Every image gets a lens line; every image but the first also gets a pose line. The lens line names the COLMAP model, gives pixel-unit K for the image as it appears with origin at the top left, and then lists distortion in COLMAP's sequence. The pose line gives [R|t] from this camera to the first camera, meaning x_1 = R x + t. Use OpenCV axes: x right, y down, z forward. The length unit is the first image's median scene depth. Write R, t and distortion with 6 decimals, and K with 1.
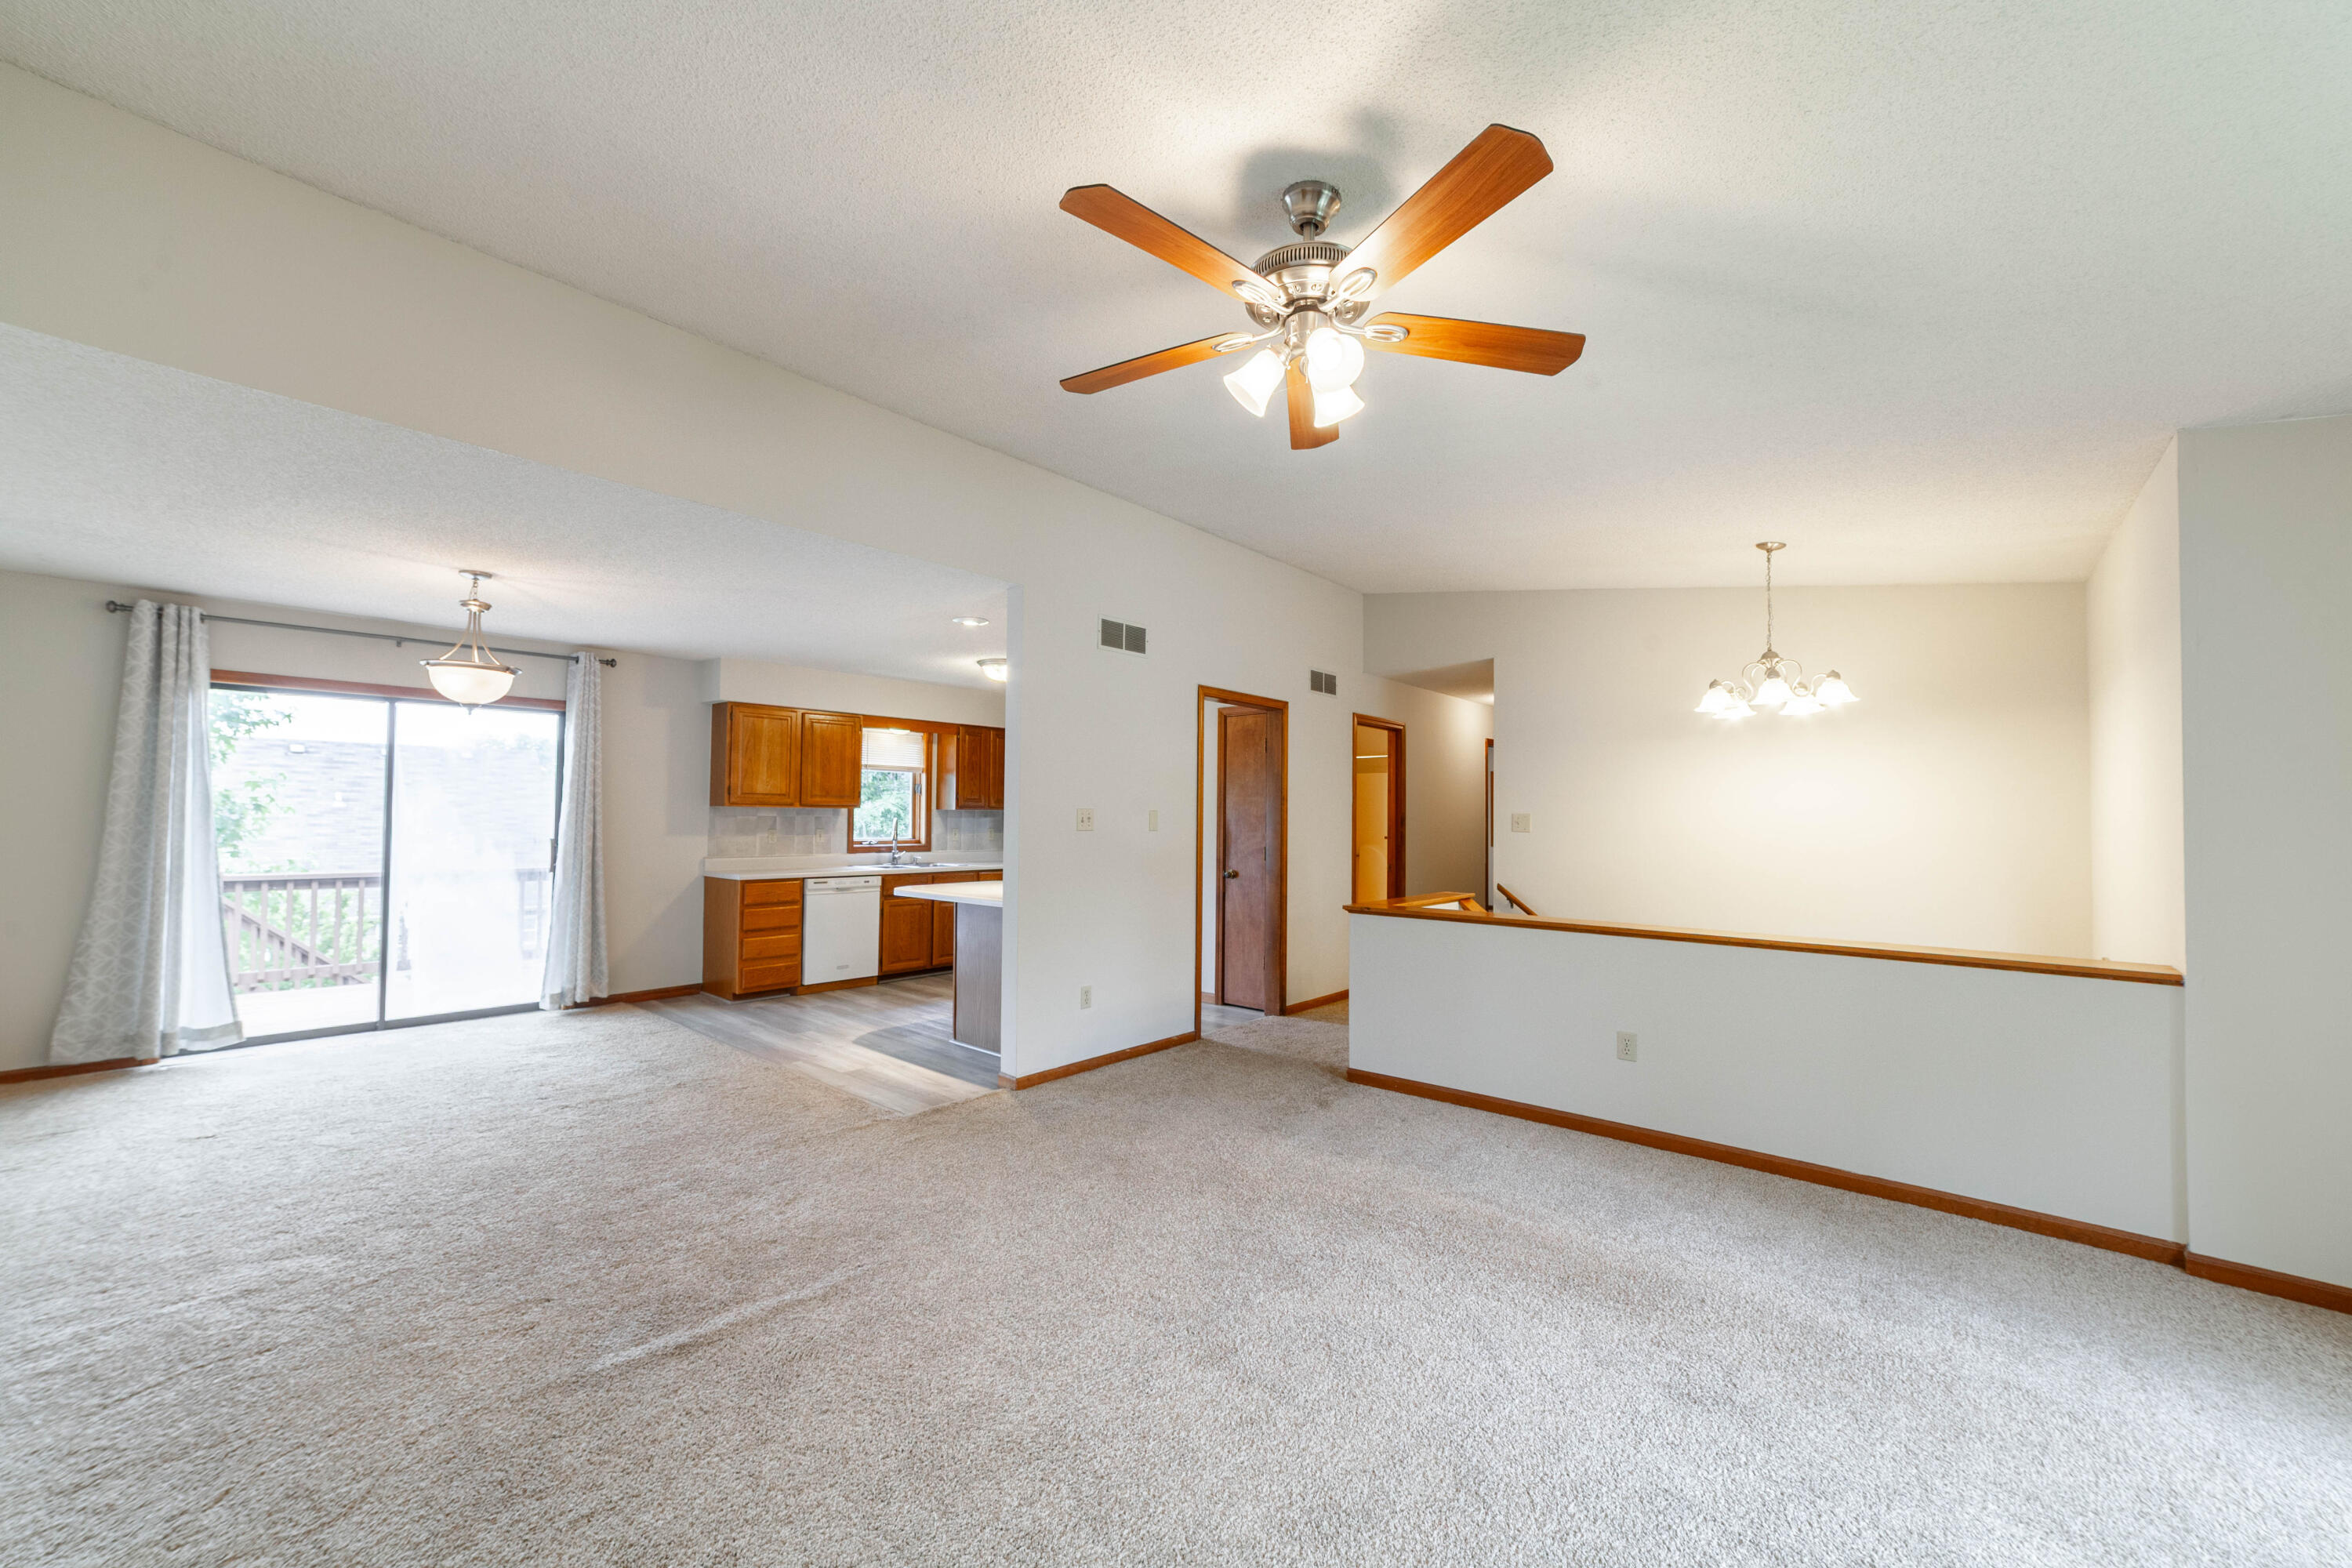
lens RADIAL K [[897.2, 0, 1177.8], [0, 897.2, 792.3], [0, 0, 1]] dist [-0.023739, 0.008881]
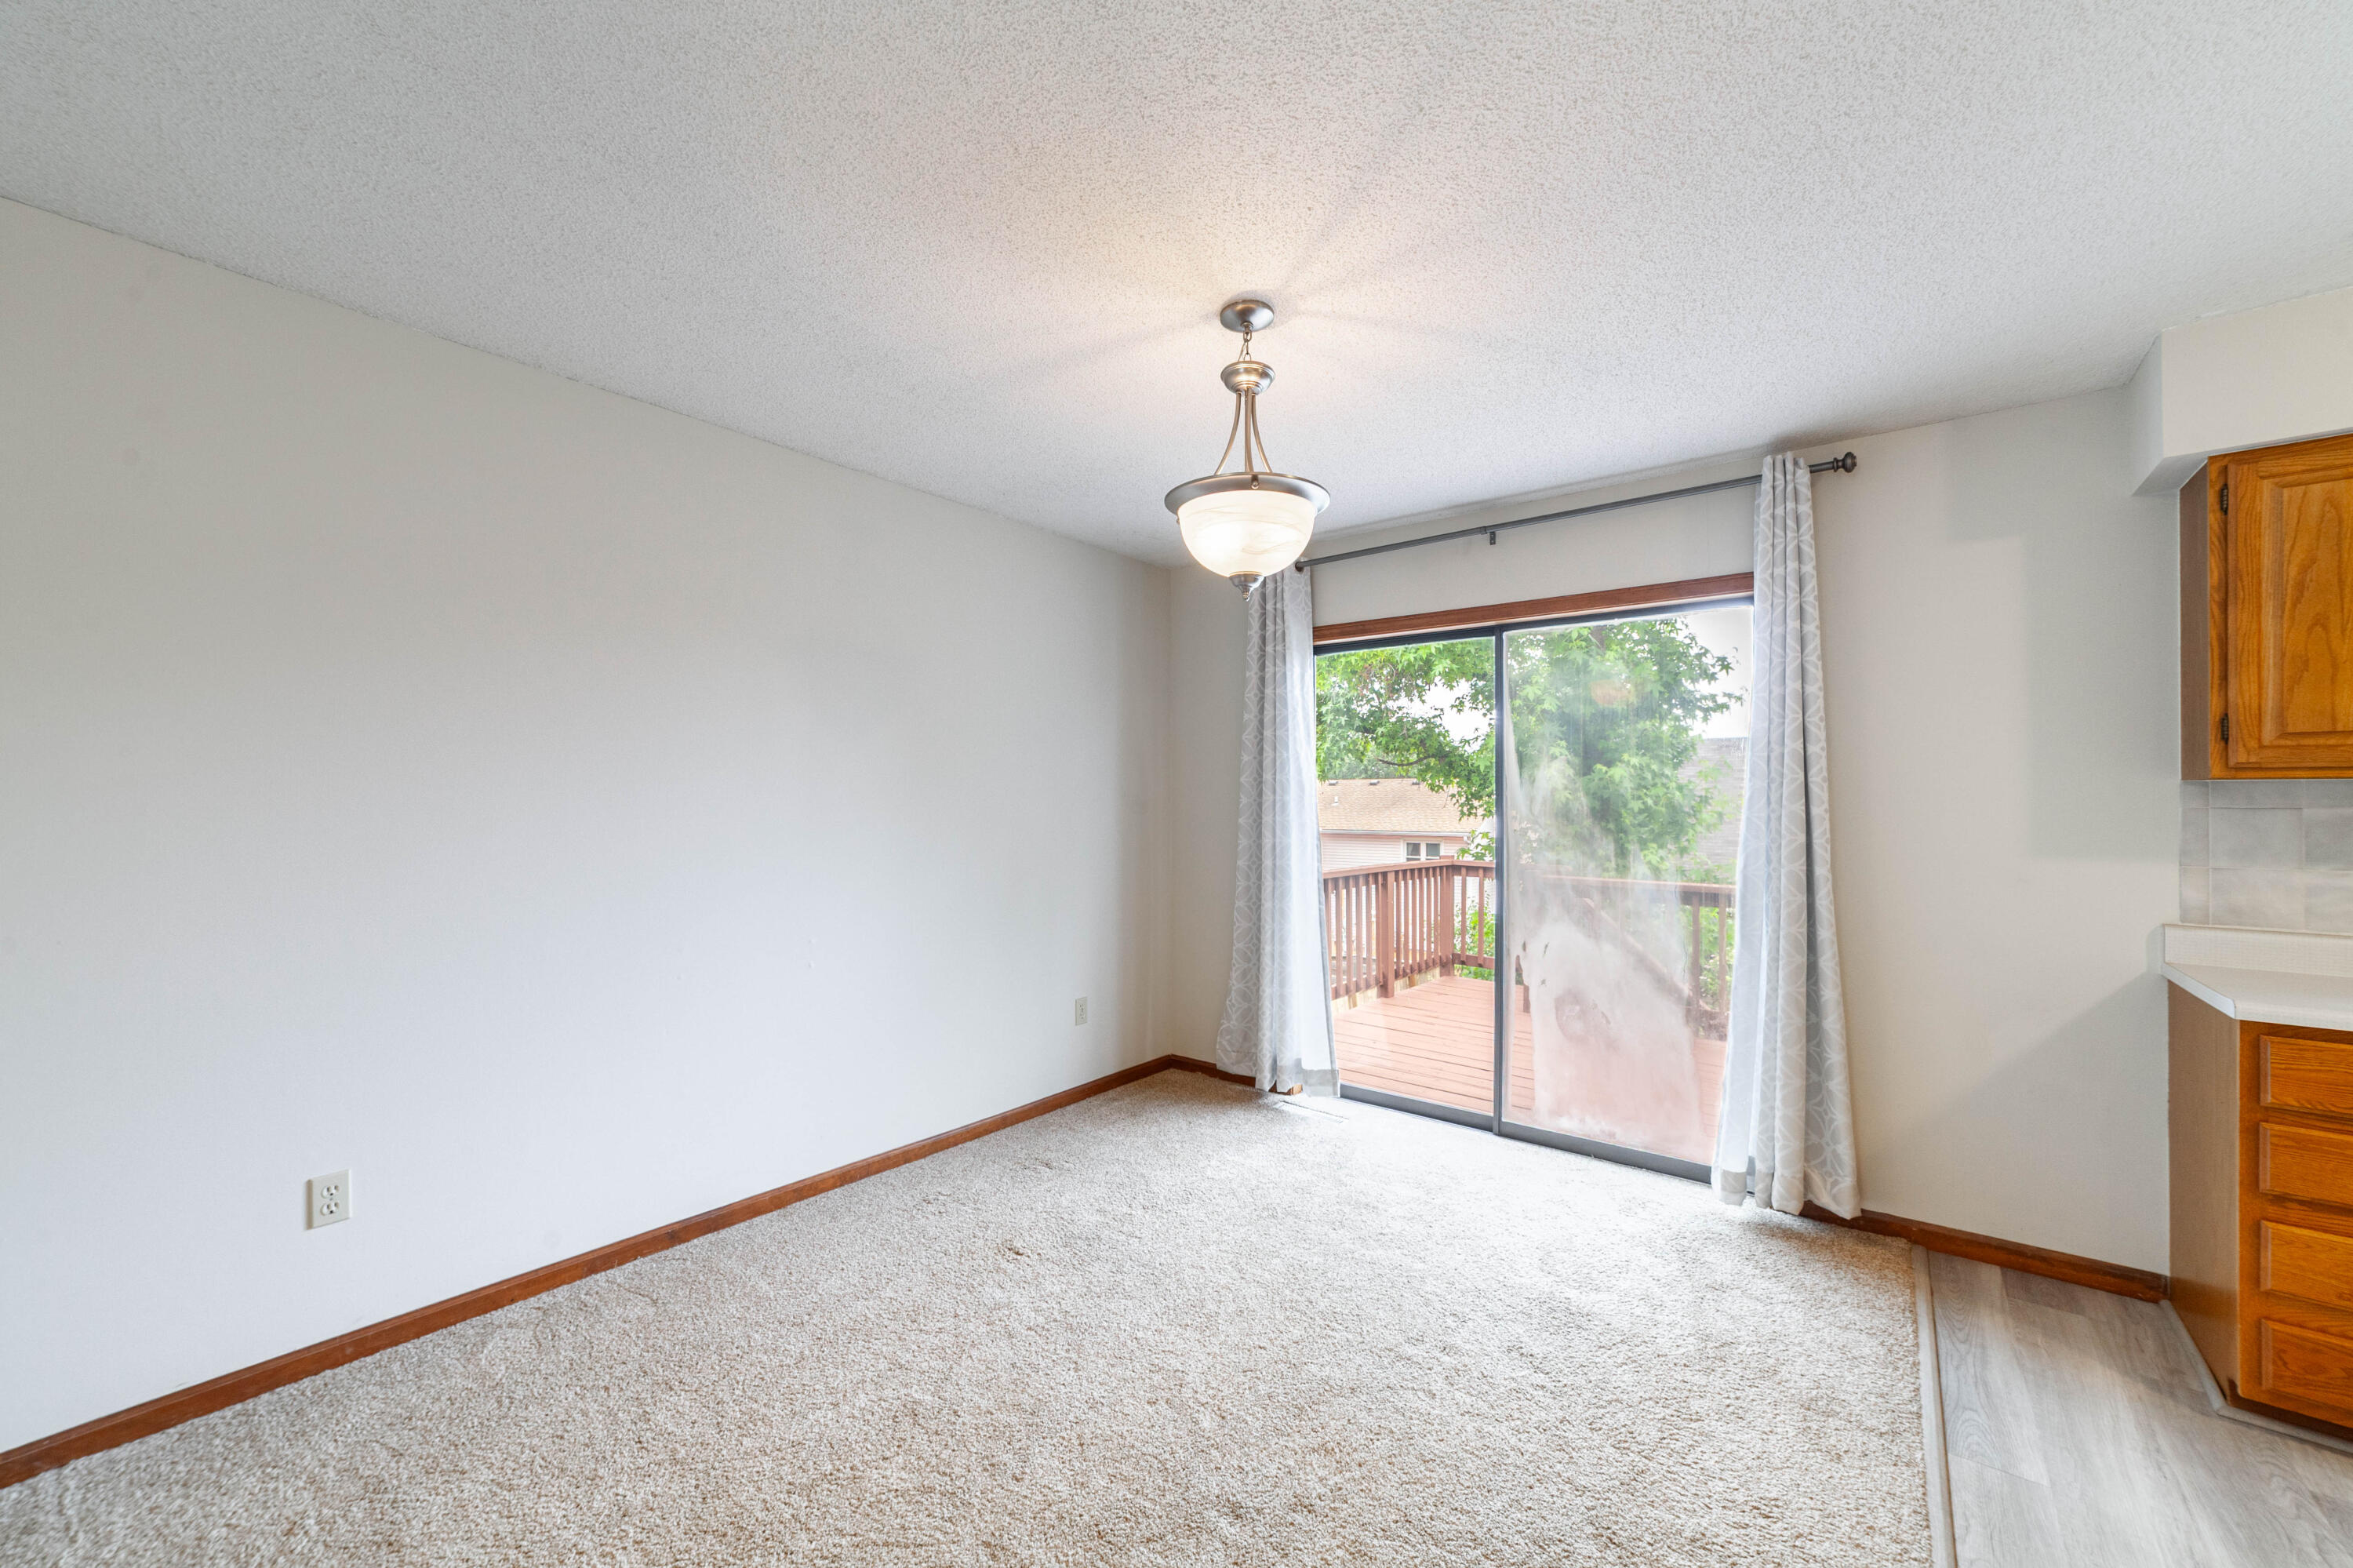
lens RADIAL K [[905.2, 0, 1178.9], [0, 905.2, 794.2], [0, 0, 1]] dist [-0.024229, 0.009087]
pose [[0.045135, -0.015660, -0.998858, -0.206153], [0.025000, 0.999582, -0.014541, 0.017999], [0.998668, -0.024315, 0.045508, 0.640026]]
